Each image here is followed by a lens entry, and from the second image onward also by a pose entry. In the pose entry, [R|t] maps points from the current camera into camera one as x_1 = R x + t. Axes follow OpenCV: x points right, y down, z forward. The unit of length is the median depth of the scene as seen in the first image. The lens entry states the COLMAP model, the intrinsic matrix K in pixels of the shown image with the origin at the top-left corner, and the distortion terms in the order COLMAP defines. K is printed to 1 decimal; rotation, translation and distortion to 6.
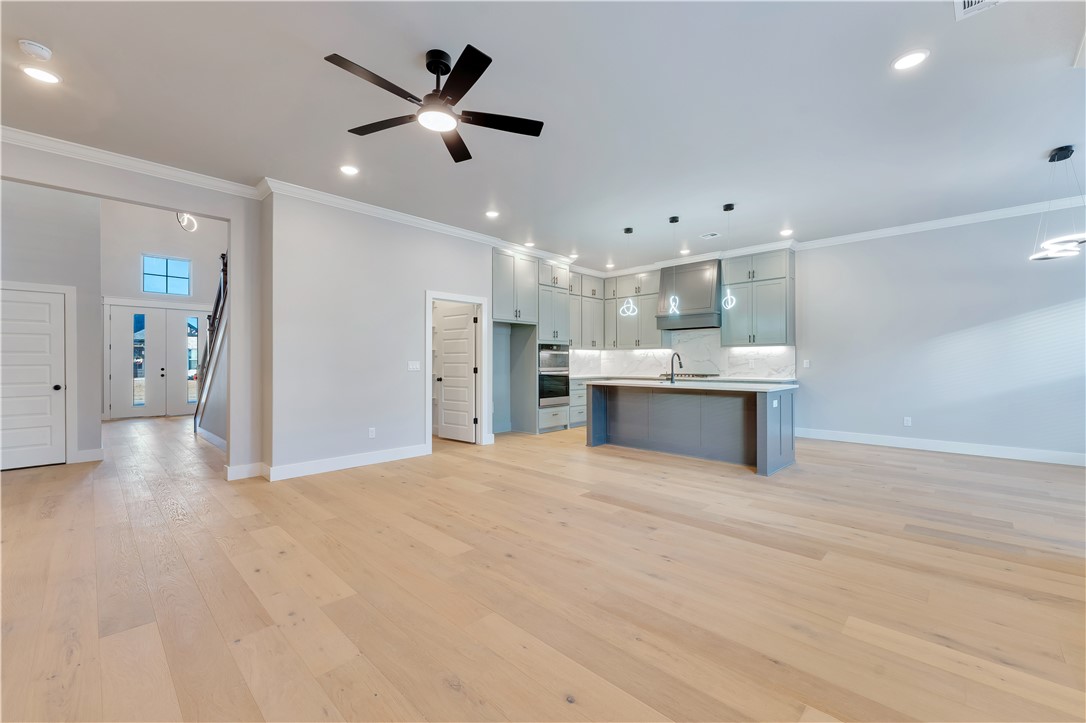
lens RADIAL K [[448.6, 0, 543.0], [0, 448.6, 361.5], [0, 0, 1]] dist [-0.001468, -0.000059]
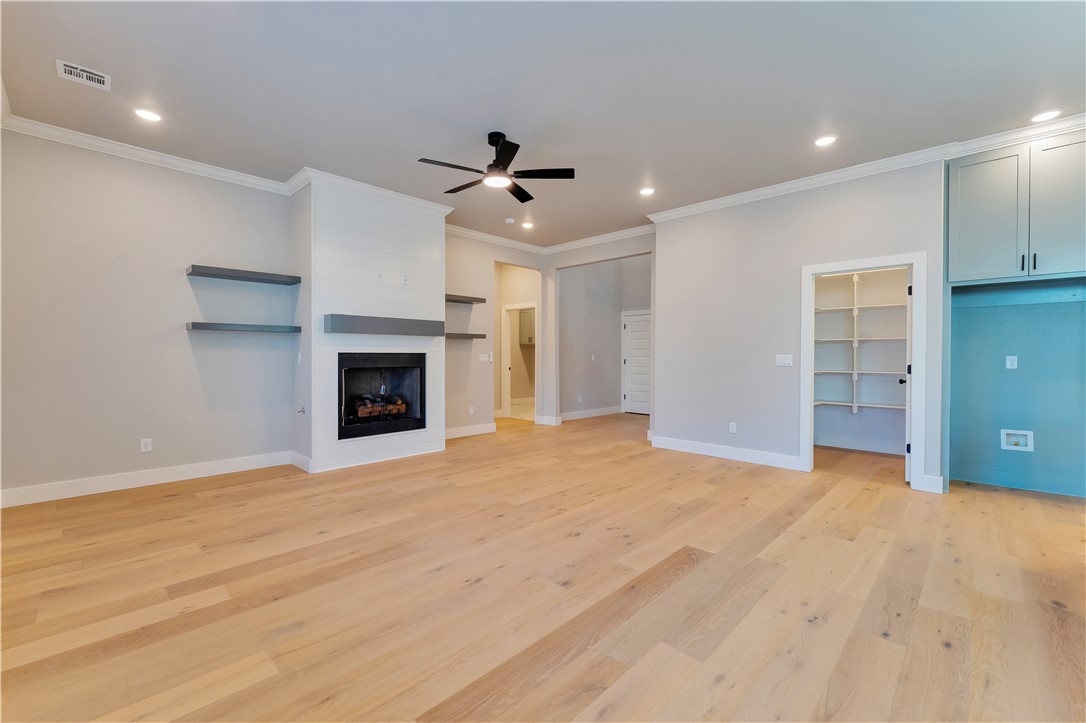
lens RADIAL K [[444.9, 0, 543.0], [0, 444.9, 361.5], [0, 0, 1]] dist [-0.010349, -0.000225]
pose [[0.002171, 0.017254, -0.999849, 0.933855], [-0.003669, 0.999845, 0.017246, 0.000056], [0.999991, 0.003631, 0.002234, 0.938343]]
